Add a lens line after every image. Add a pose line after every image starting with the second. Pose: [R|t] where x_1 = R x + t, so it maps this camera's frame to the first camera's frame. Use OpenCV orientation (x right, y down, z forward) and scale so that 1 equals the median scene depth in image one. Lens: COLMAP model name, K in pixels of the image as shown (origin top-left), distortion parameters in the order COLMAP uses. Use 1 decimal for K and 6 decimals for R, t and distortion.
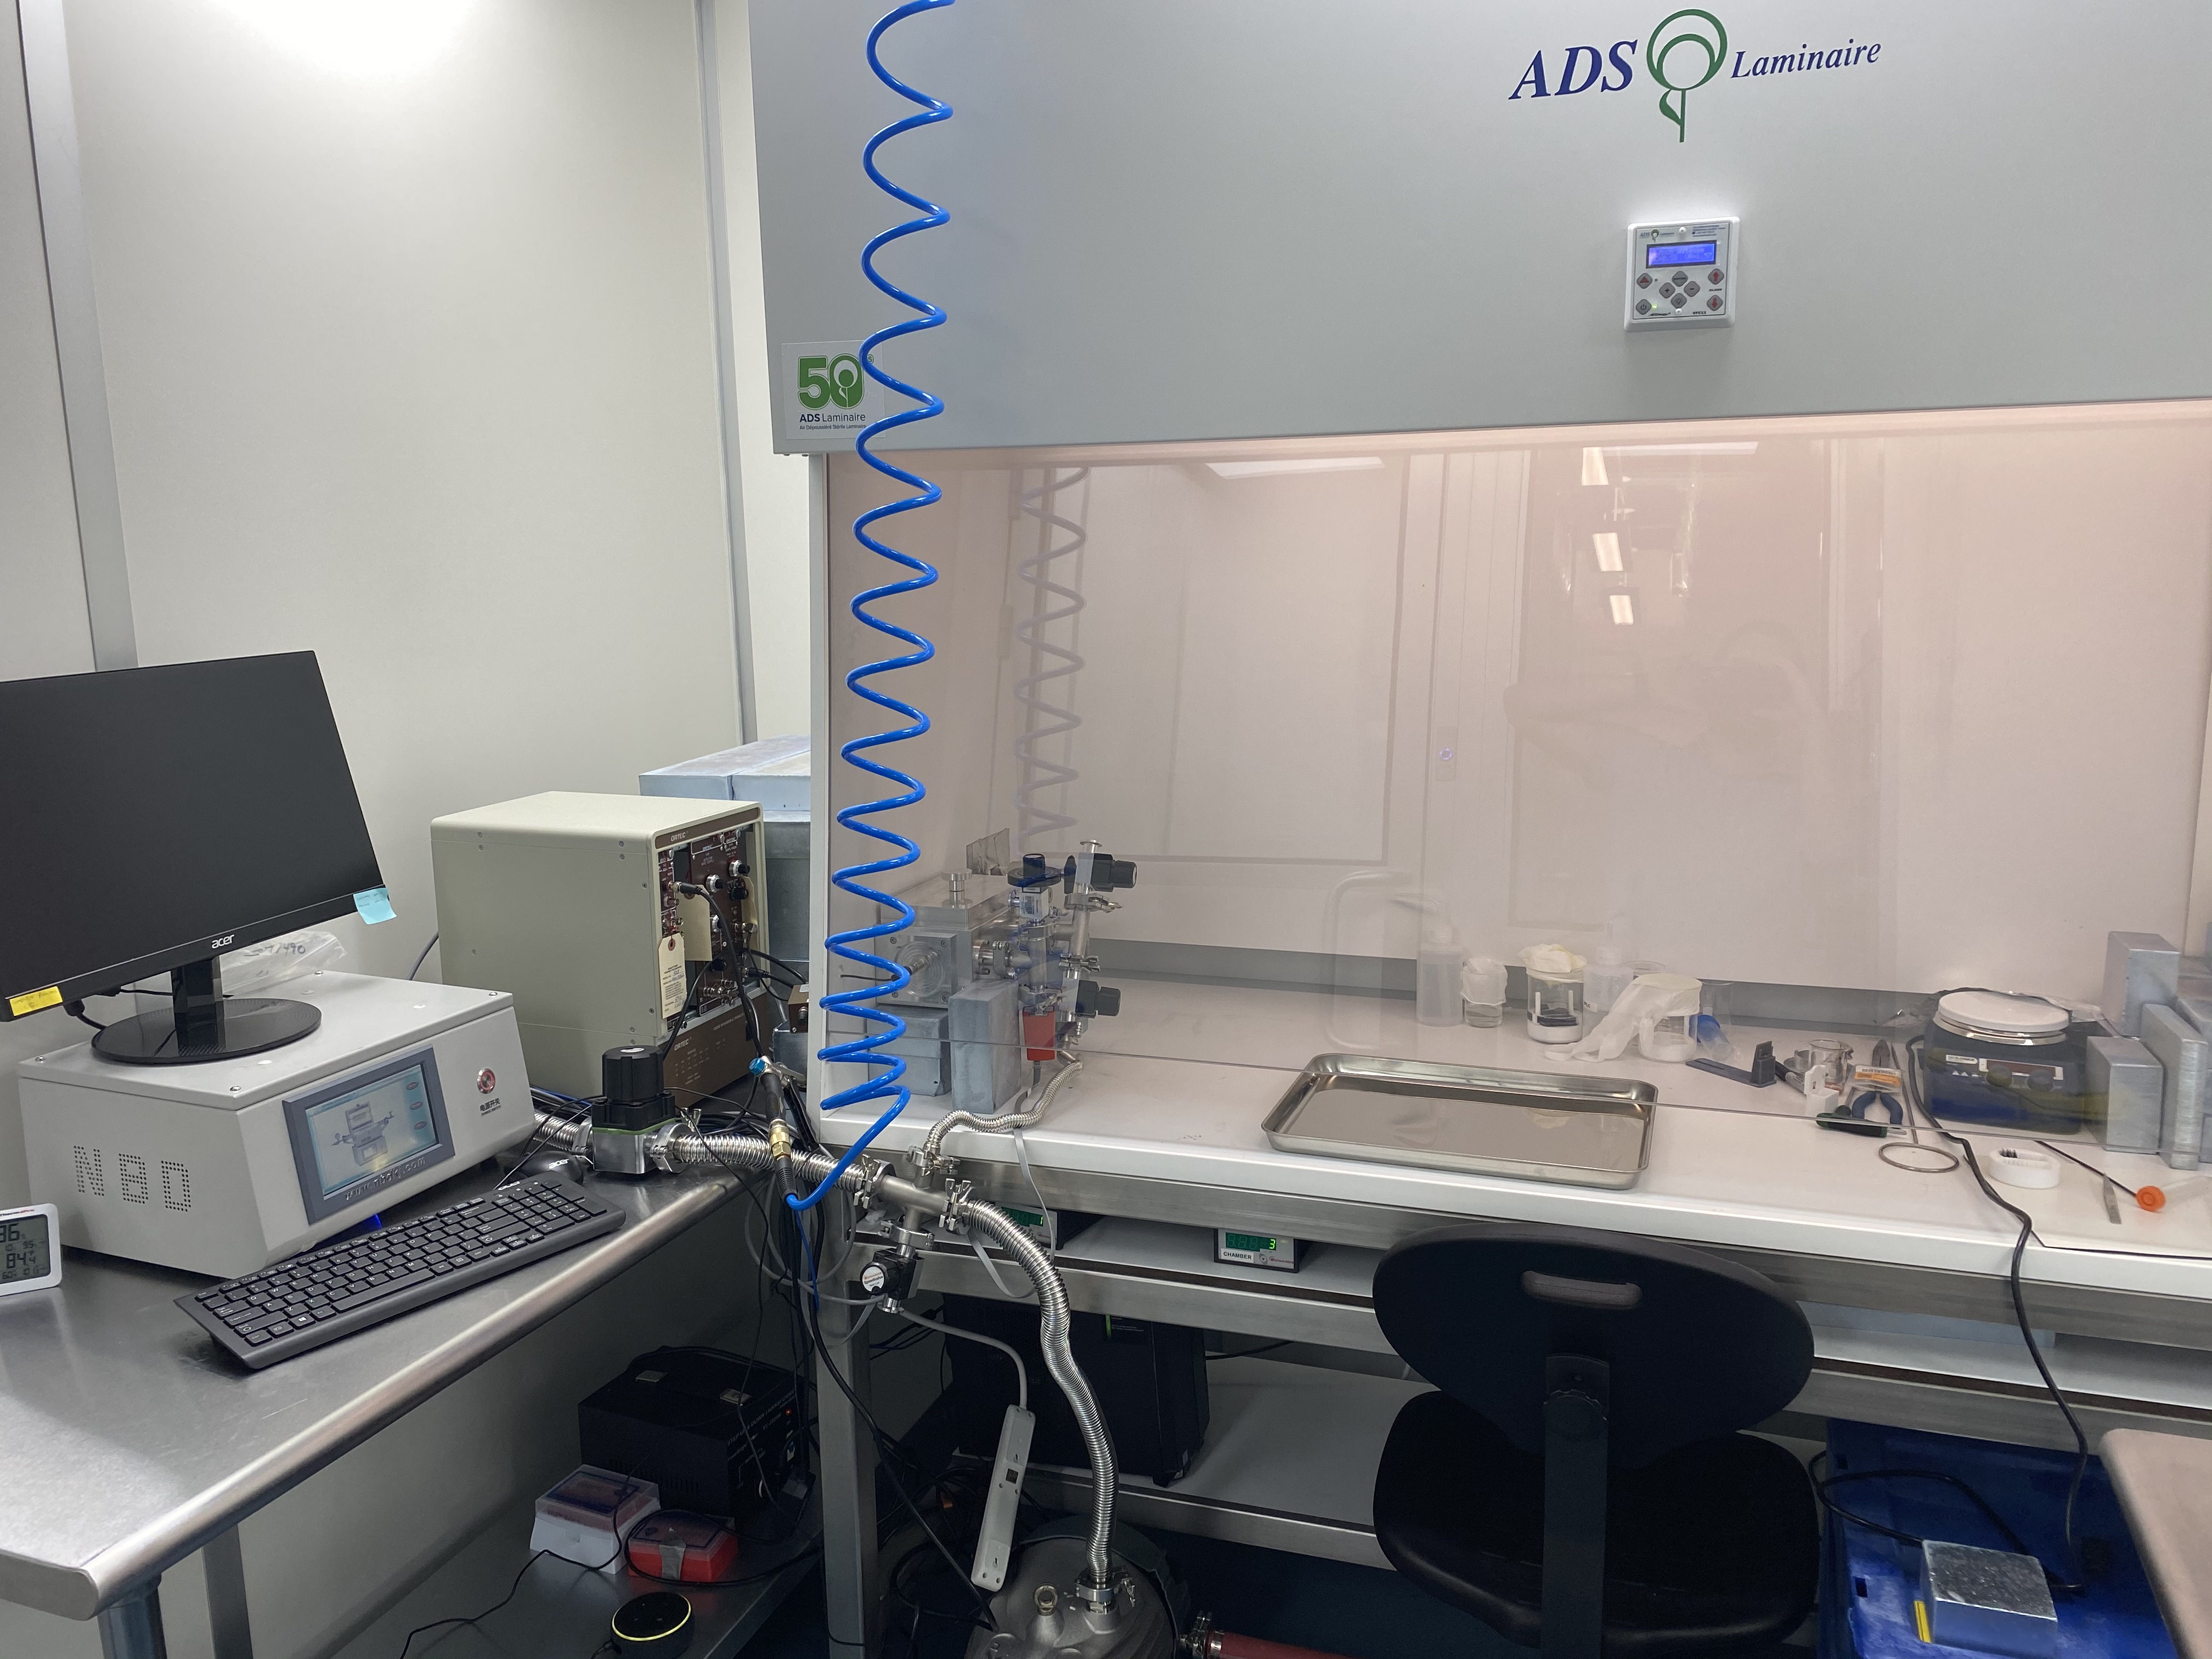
lens RADIAL K [[1689.7, 0, 1106.6], [0, 1689.7, 829.0], [0, 0, 1]] dist [0.023995, -0.015176]
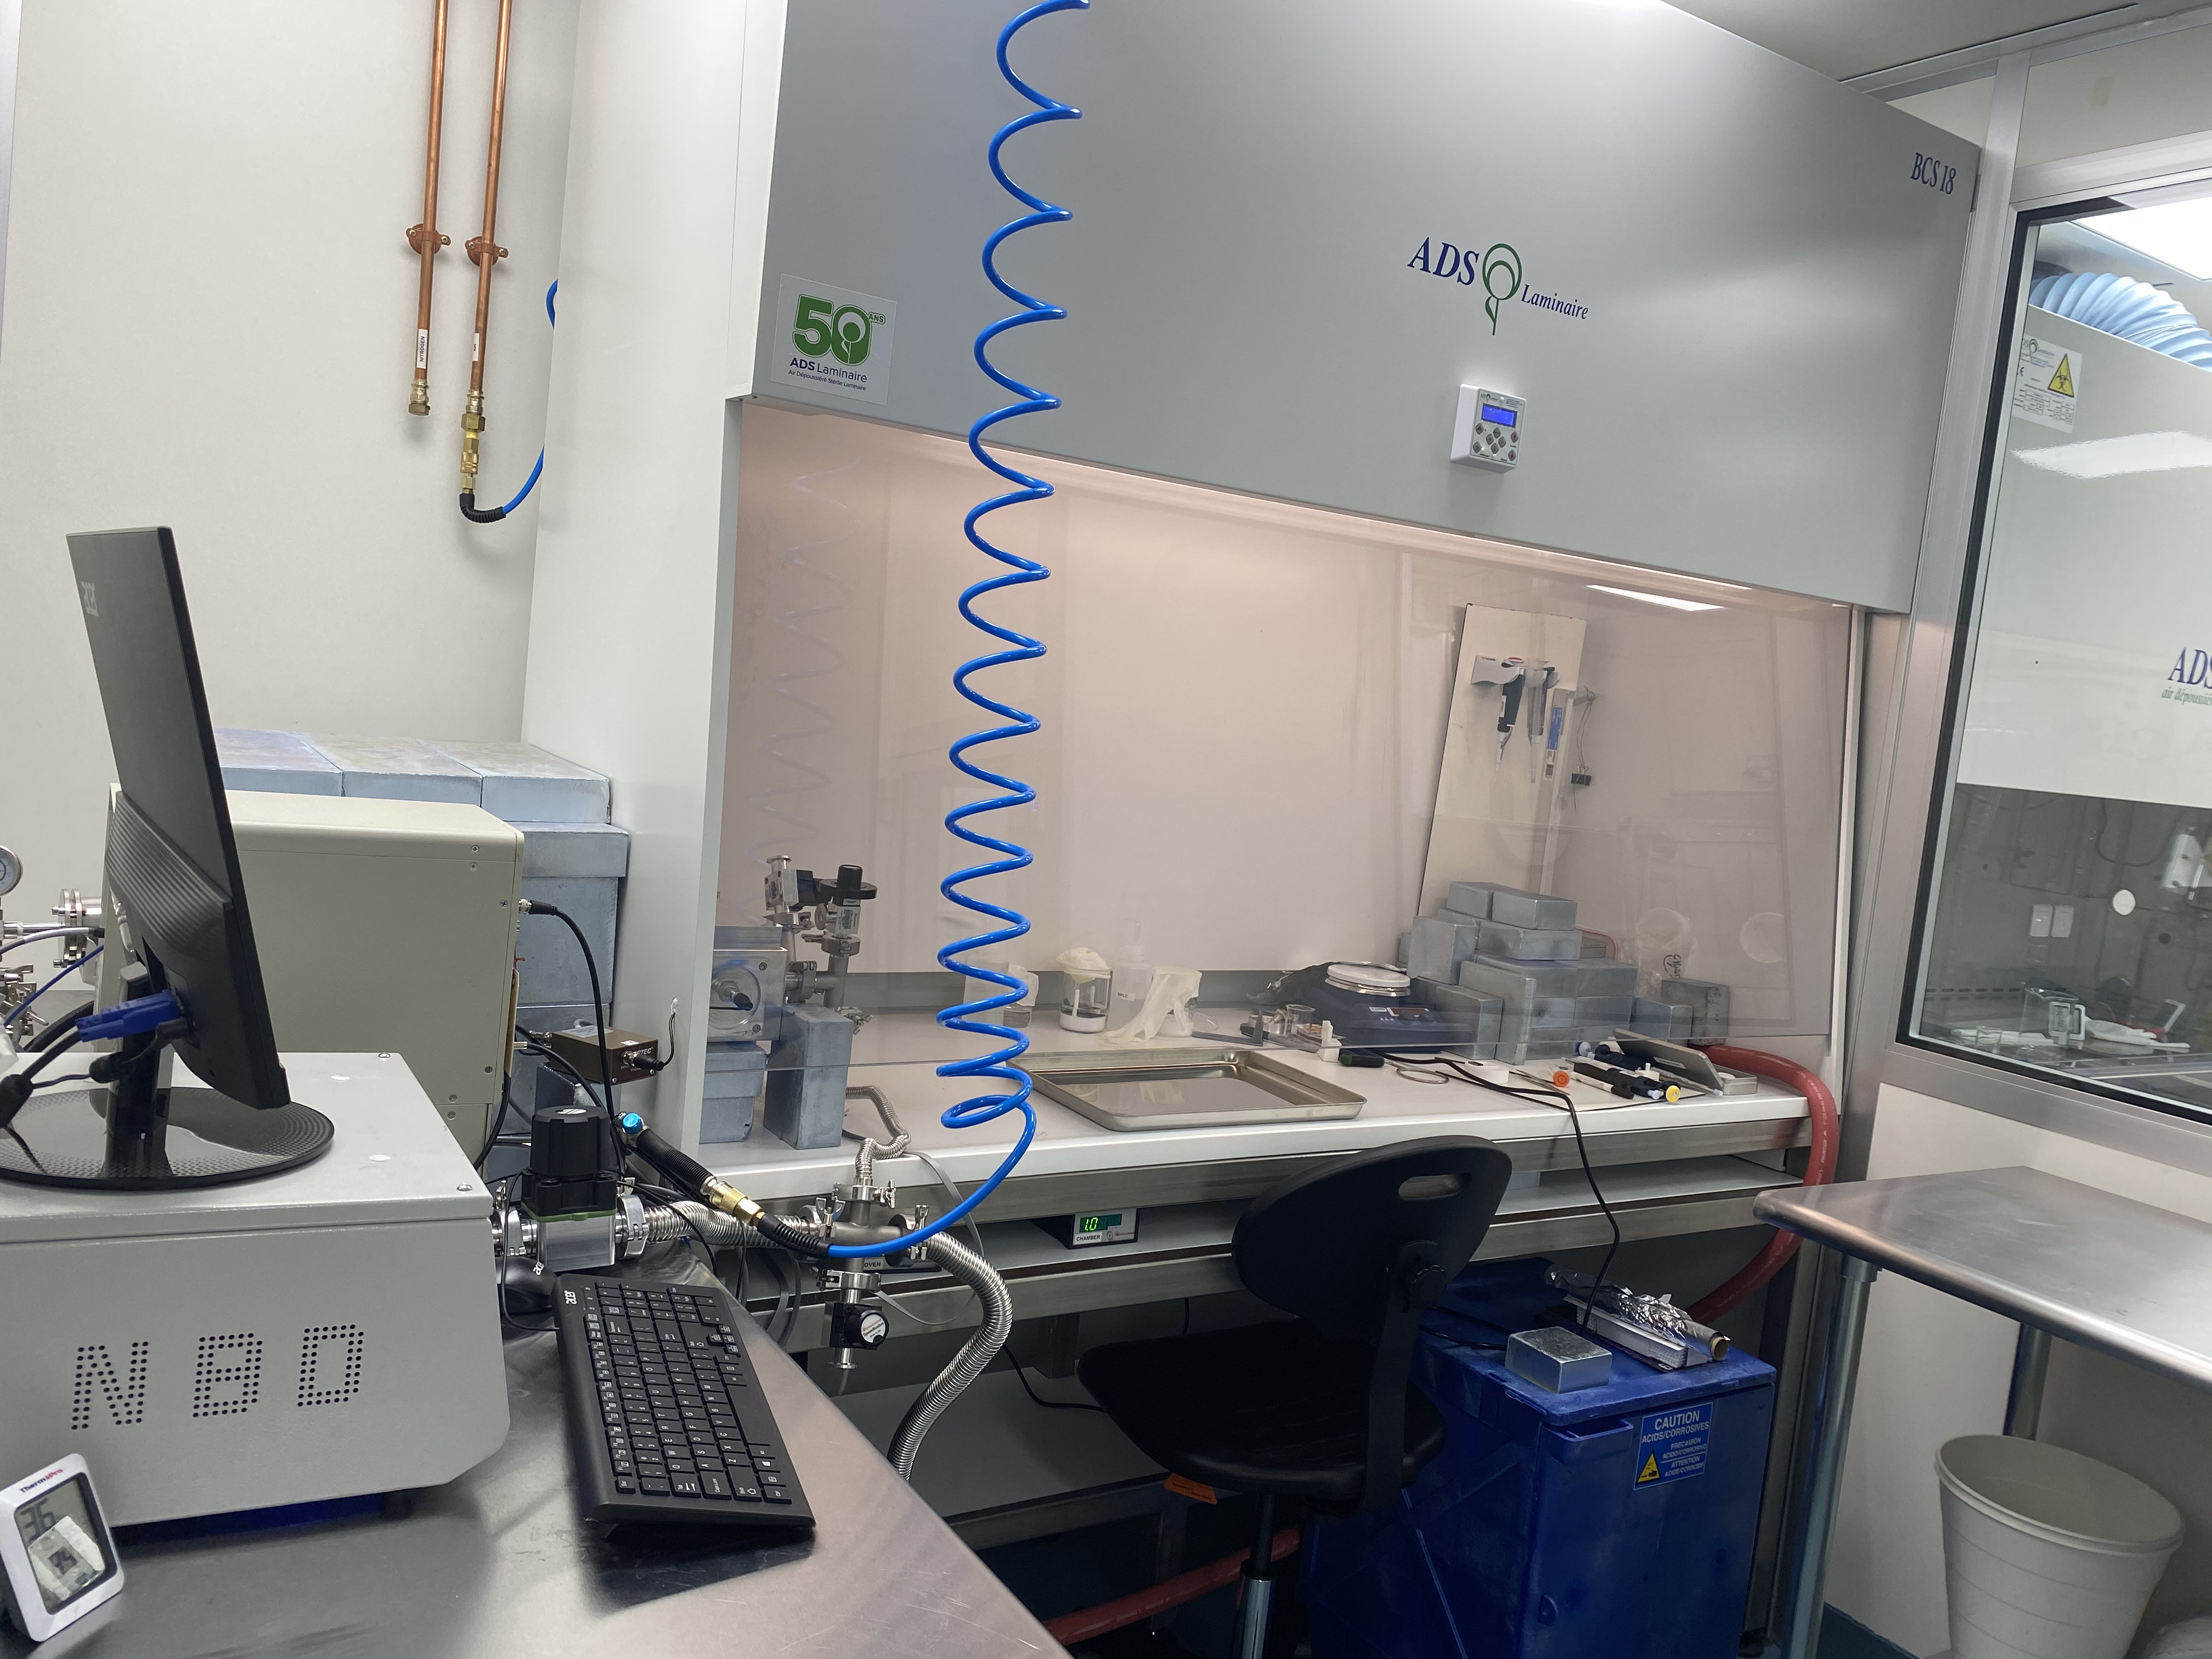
lens RADIAL K [[1689.7, 0, 1108.9], [0, 1689.7, 827.8], [0, 0, 1]] dist [0.023995, -0.015176]
pose [[0.619317, 0.017912, 0.784936, -0.863497], [0.014611, 0.999304, -0.034333, 0.036659], [-0.785005, 0.032732, 0.618624, 0.375104]]
